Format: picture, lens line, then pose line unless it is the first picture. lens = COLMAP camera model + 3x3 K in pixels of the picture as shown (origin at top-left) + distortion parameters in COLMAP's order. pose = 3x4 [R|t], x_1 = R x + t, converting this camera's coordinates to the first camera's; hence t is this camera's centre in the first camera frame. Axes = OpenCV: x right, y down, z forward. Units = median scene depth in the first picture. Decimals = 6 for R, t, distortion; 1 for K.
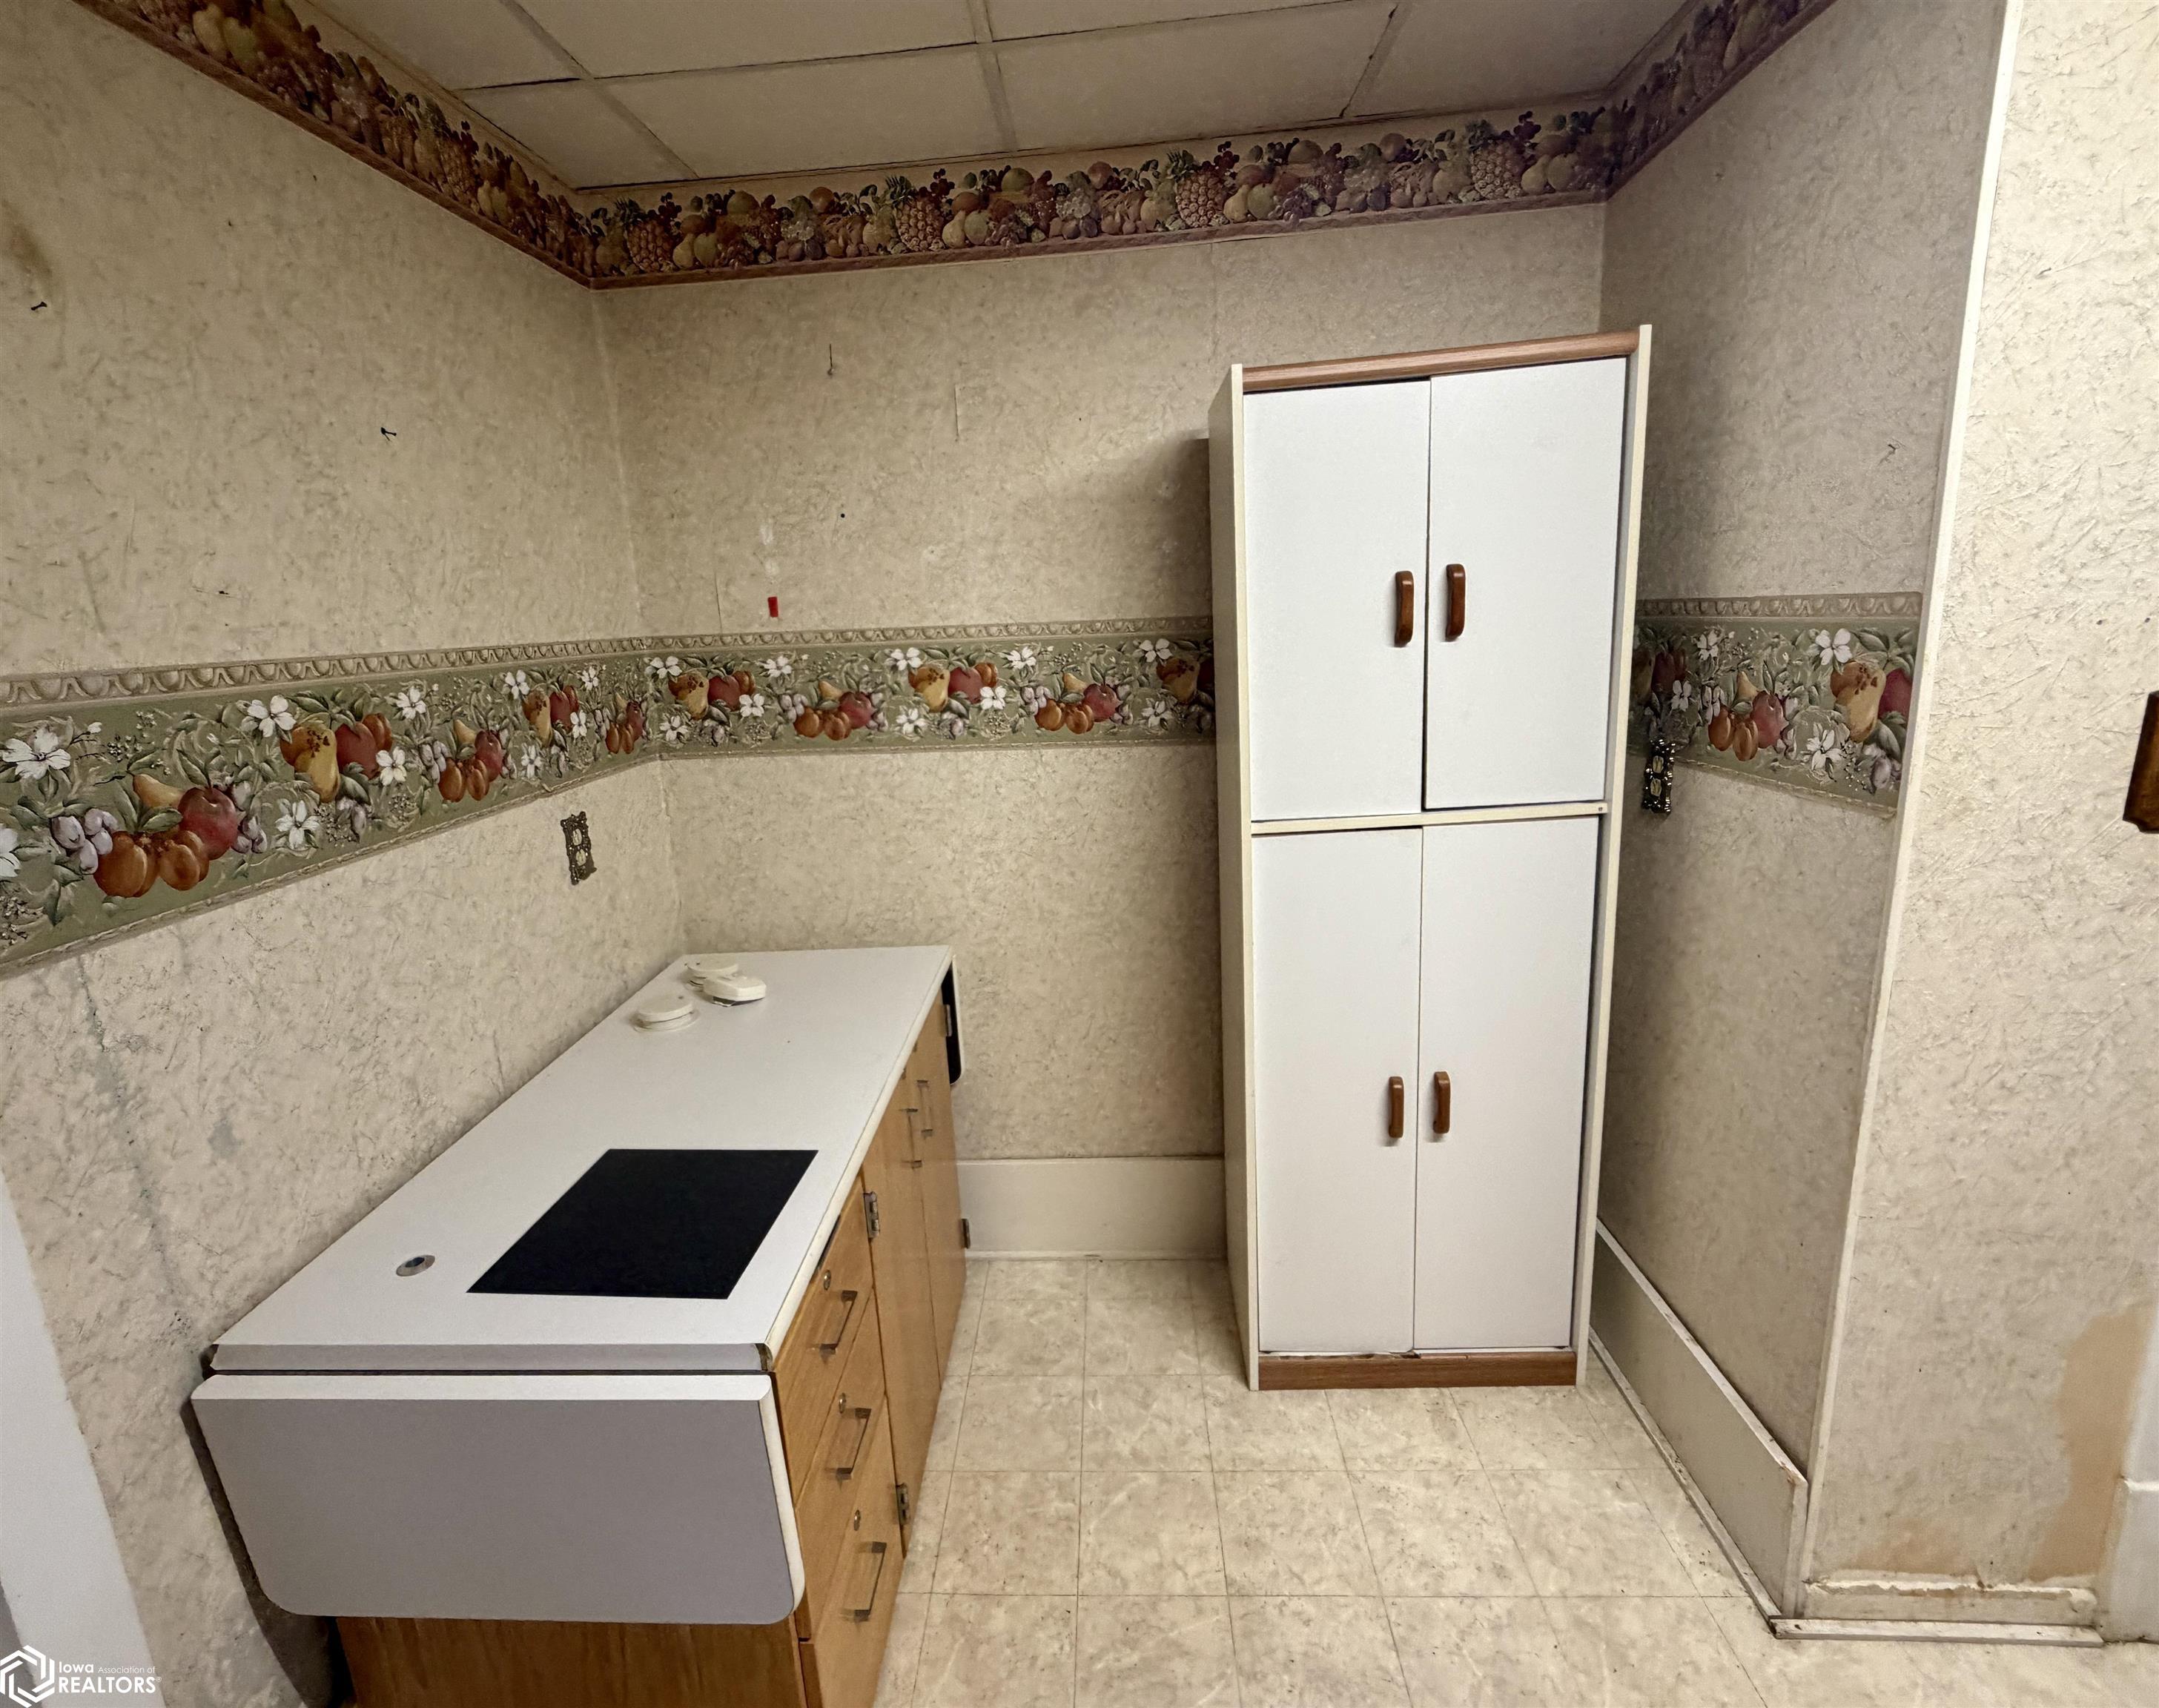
lens RADIAL K [[1030.7, 0, 1072.0], [0, 1030.7, 835.3], [0, 0, 1]] dist [0.000911, 0.000337]
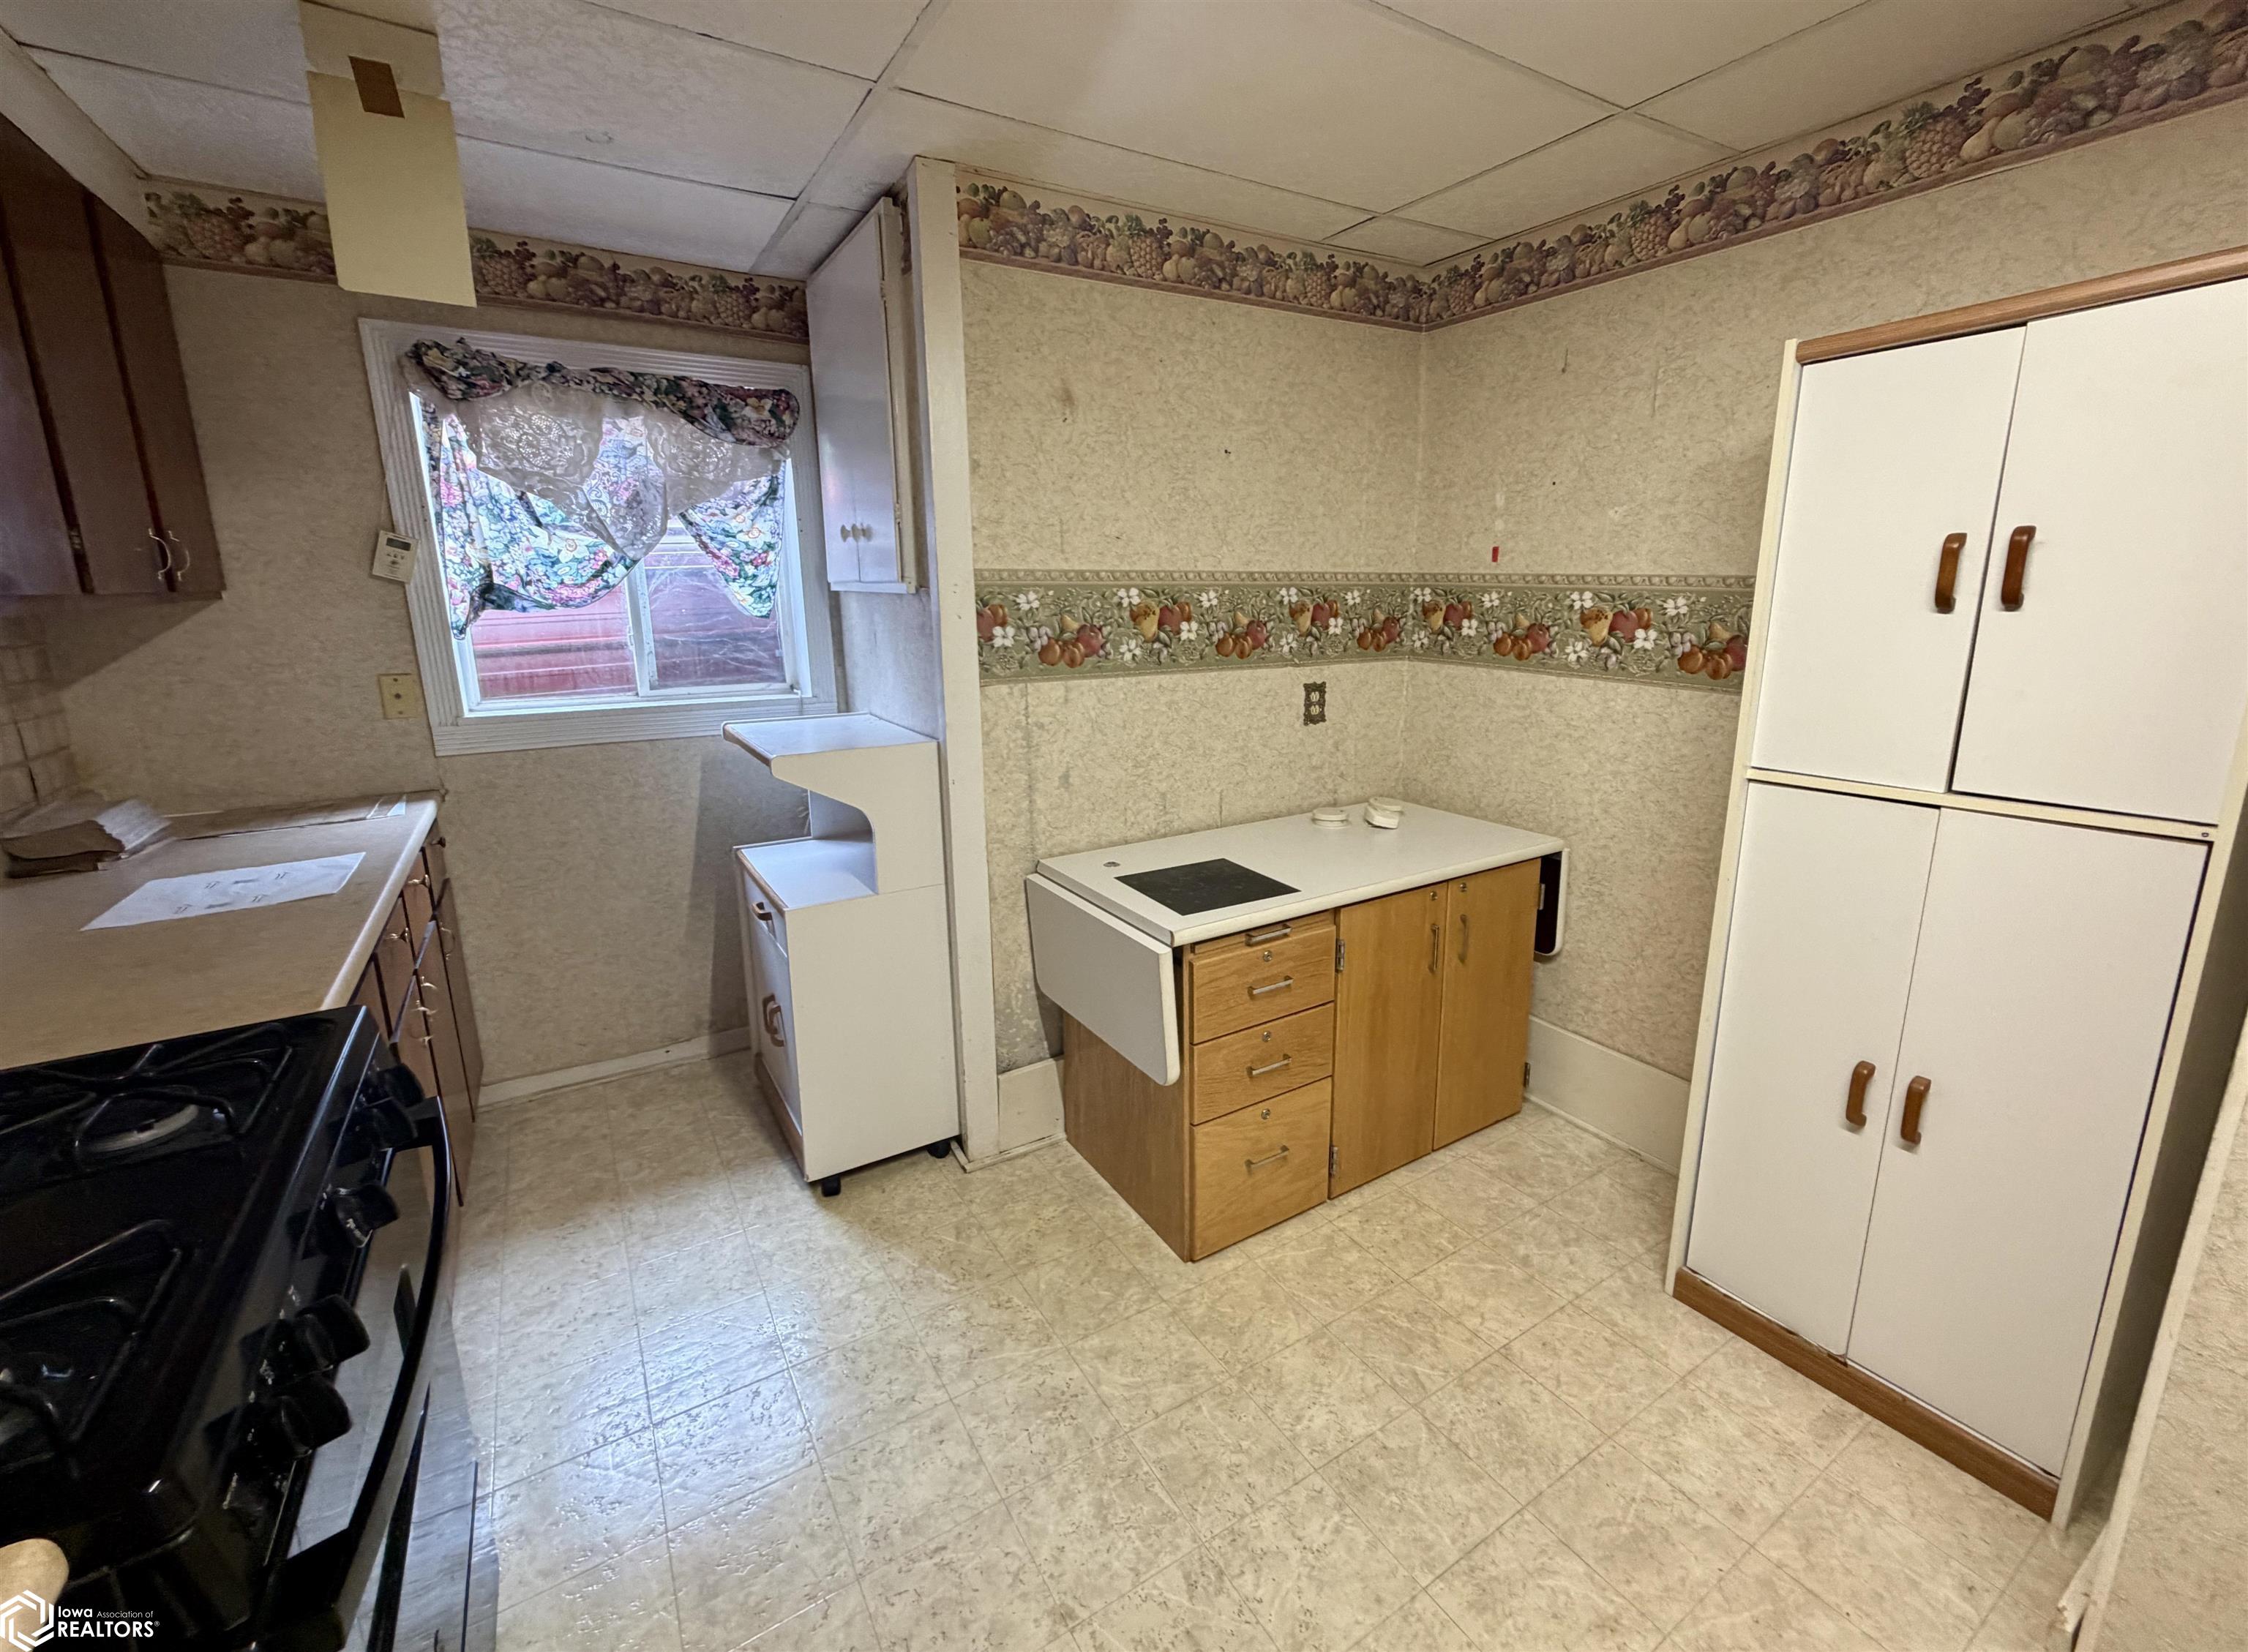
lens RADIAL K [[955.8, 0, 1158.0], [0, 955.8, 788.6], [0, 0, 1]] dist [-0.001617, 0.000284]
pose [[0.596312, 0.217488, -0.772729, 0.562366], [-0.200600, 0.972432, 0.118894, 0.013777], [0.777285, 0.084112, 0.623501, -0.089467]]
